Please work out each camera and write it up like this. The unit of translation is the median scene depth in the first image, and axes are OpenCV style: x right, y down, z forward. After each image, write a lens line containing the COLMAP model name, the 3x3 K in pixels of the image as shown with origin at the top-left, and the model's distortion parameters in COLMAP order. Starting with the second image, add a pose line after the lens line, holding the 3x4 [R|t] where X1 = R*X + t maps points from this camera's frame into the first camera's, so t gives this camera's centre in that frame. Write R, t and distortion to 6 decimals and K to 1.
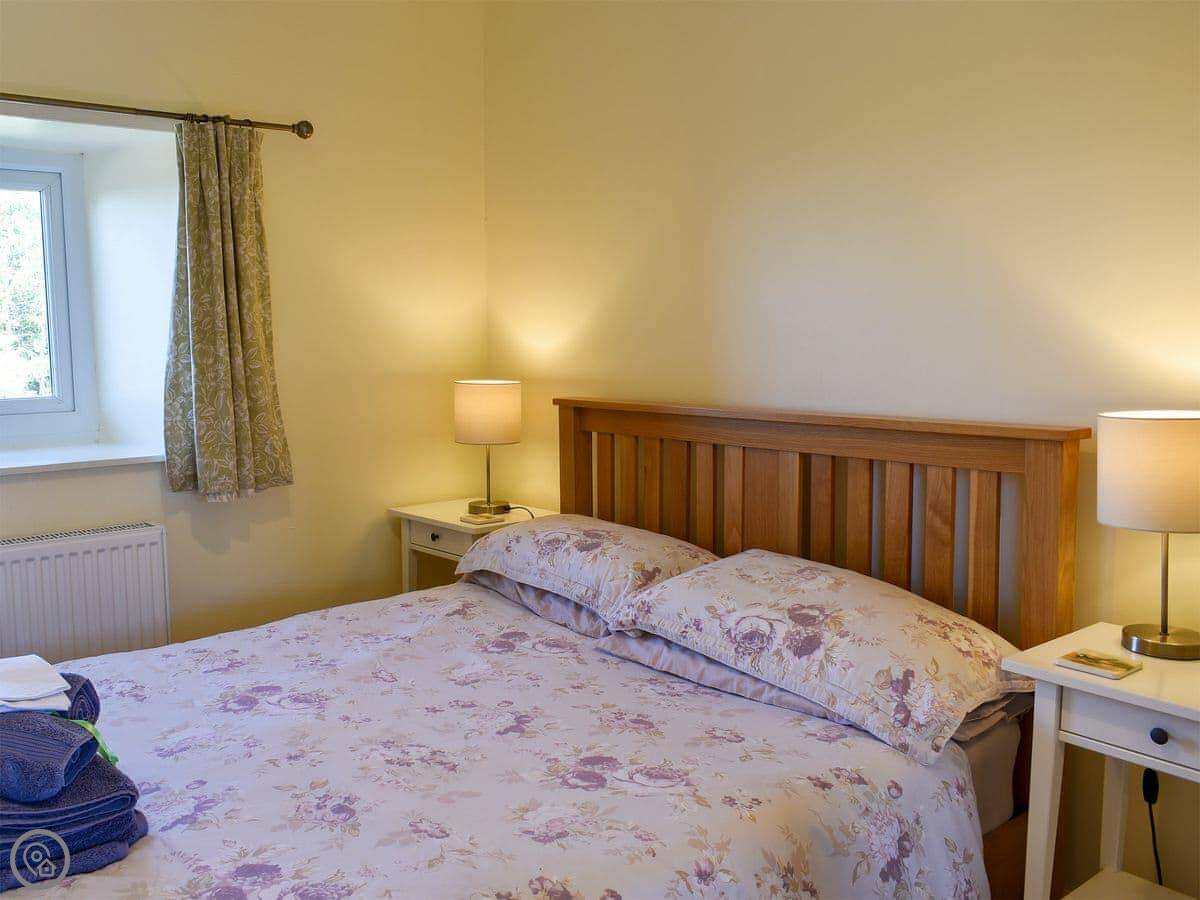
lens RADIAL K [[1080.1, 0, 592.3], [0, 1080.1, 458.1], [0, 0, 1]] dist [-0.055257, -0.050037]
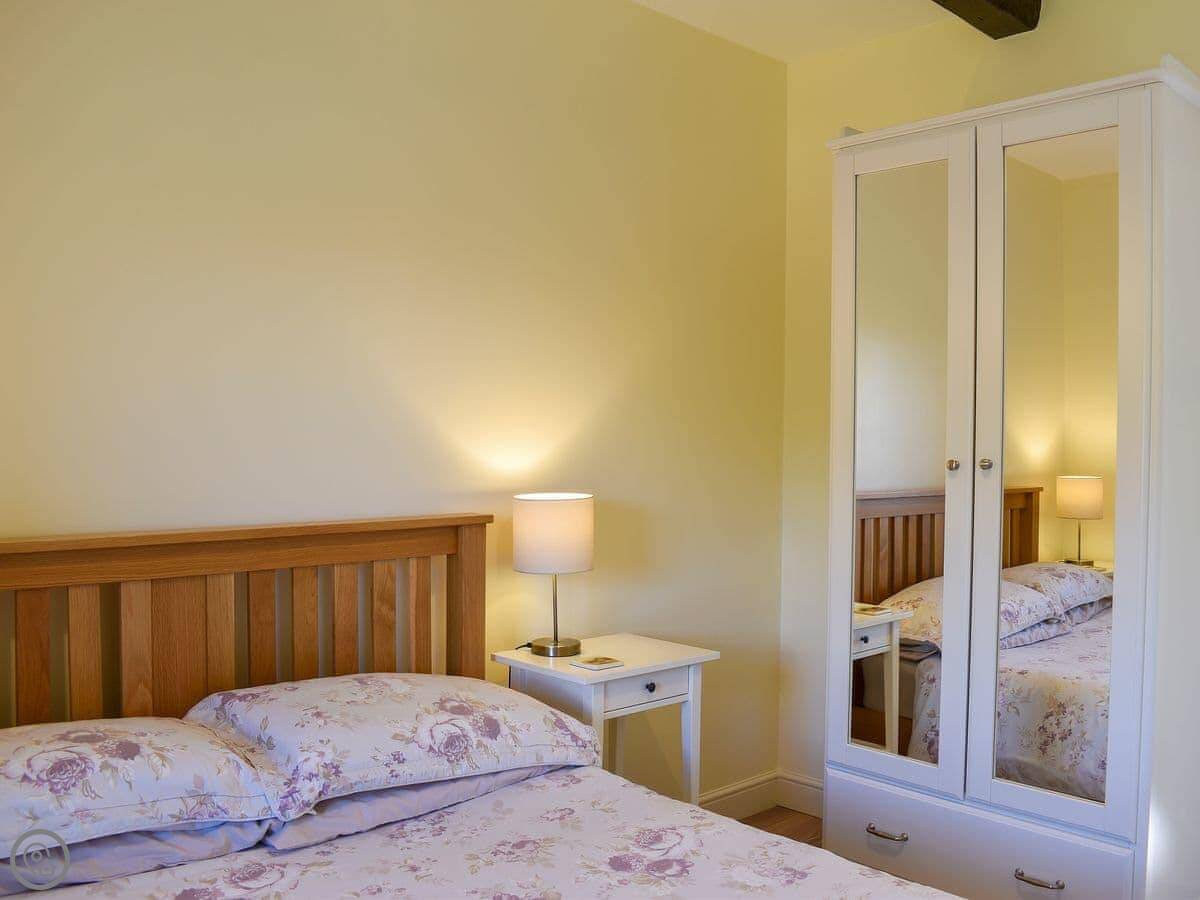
lens RADIAL K [[1080.1, 0, 591.7], [0, 1080.1, 450.6], [0, 0, 1]] dist [-0.055257, -0.050037]
pose [[-0.081083, -0.015707, 0.996584, -0.860894], [0.095315, 0.995171, 0.023439, -0.118231], [-0.992139, 0.096890, -0.079195, 0.914208]]
